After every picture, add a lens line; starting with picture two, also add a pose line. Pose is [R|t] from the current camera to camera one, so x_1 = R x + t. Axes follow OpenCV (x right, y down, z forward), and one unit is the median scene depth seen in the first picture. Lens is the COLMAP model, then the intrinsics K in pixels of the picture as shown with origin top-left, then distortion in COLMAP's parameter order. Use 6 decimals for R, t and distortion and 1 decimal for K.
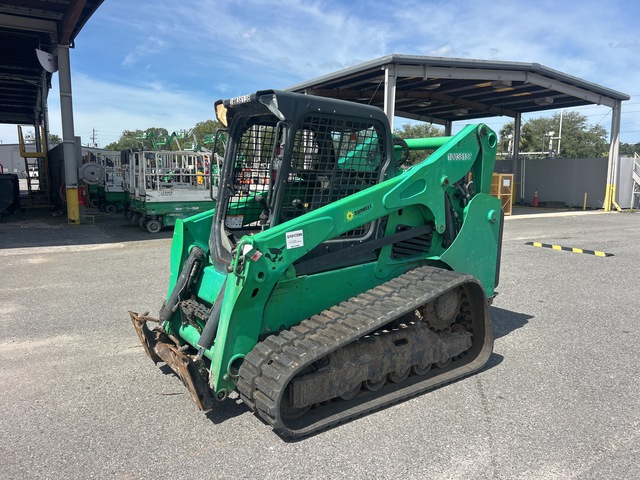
lens RADIAL K [[487.2, 0, 320.0], [0, 487.2, 240.0], [0, 0, 1]] dist [-0.012422, -0.000725]
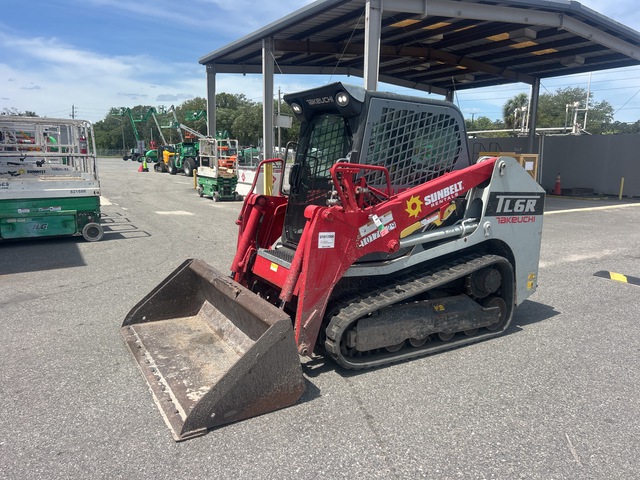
lens RADIAL K [[487.2, 0, 320.0], [0, 487.2, 240.0], [0, 0, 1]] dist [-0.012422, -0.000725]
pose [[0.999951, -0.000264, 0.009862, 0.041547], [-0.000144, 0.999144, 0.041375, -0.027960], [-0.009864, -0.041375, 0.999095, 0.203337]]
